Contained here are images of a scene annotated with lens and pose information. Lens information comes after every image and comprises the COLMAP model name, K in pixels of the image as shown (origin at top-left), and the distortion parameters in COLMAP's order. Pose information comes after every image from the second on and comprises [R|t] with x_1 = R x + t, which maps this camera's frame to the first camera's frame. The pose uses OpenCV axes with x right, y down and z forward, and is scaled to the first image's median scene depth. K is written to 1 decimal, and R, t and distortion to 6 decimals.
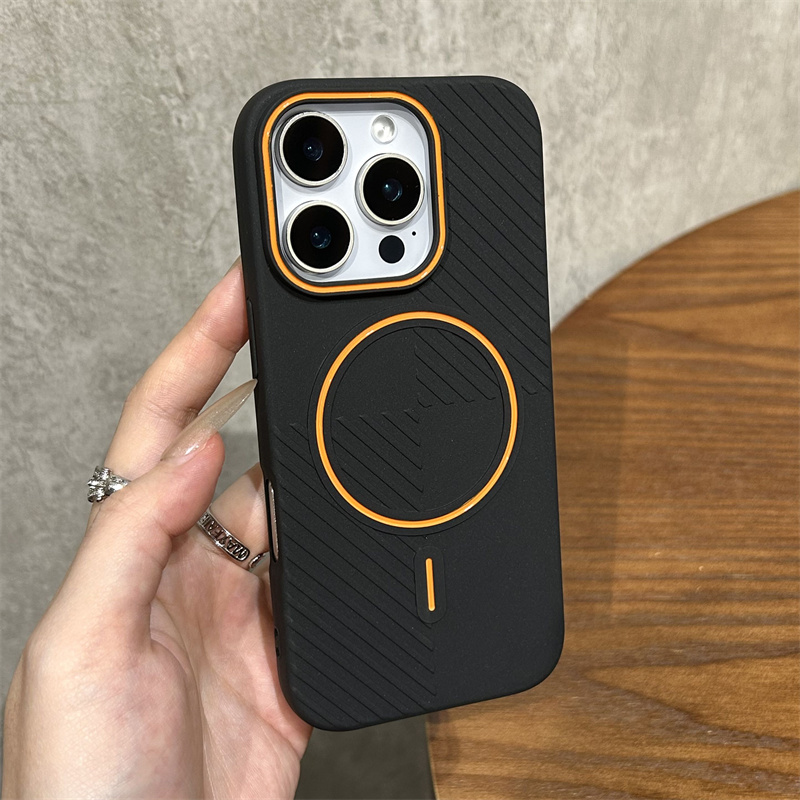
lens RADIAL K [[1156.6, 0, 404.2], [0, 1156.6, 400.1], [0, 0, 1]] dist [0.015216, 0.000000]
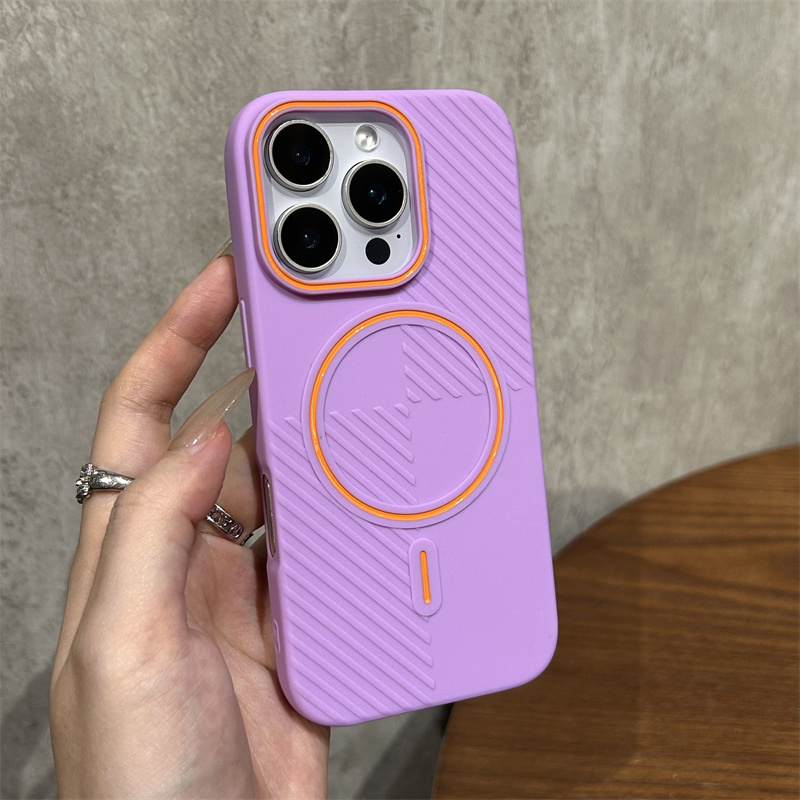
lens RADIAL K [[1156.6, 0, 406.4], [0, 1156.6, 394.1], [0, 0, 1]] dist [0.015216, 0.000000]
pose [[0.998236, 0.050742, -0.030831, 0.008935], [-0.055905, 0.978155, -0.200218, 0.020115], [0.019998, 0.201588, 0.979266, -0.187841]]
